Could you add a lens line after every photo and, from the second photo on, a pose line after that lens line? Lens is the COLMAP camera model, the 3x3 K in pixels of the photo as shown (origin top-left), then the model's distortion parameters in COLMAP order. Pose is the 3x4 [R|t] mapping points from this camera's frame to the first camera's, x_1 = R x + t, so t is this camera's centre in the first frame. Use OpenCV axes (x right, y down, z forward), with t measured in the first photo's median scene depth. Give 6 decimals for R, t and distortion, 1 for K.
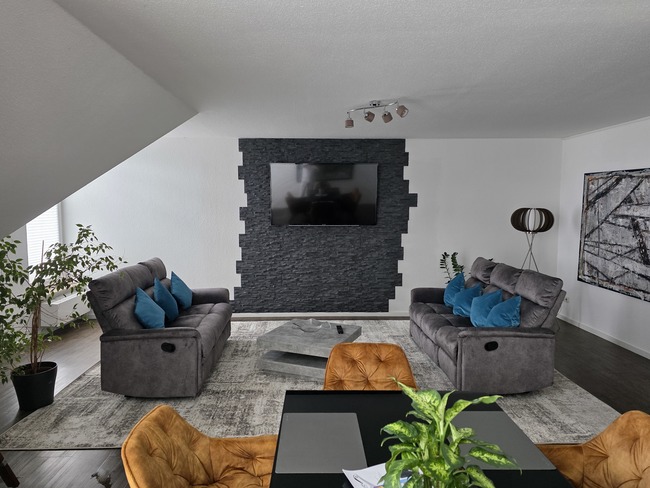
lens RADIAL K [[458.6, 0, 323.6], [0, 458.6, 247.2], [0, 0, 1]] dist [0.071749, -0.041200]
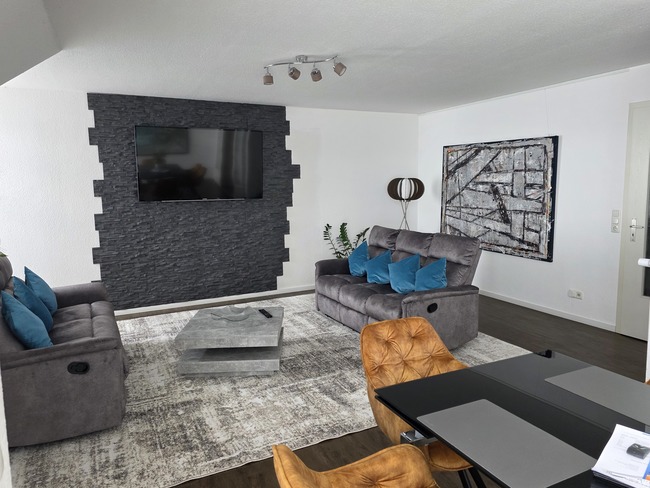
lens RADIAL K [[458.6, 0, 327.9], [0, 458.6, 237.6], [0, 0, 1]] dist [0.071749, -0.041200]
pose [[0.909129, -0.065480, 0.411335, -0.188157], [0.055005, 0.997790, 0.037265, 0.004842], [-0.412866, -0.011254, 0.910722, 0.121502]]
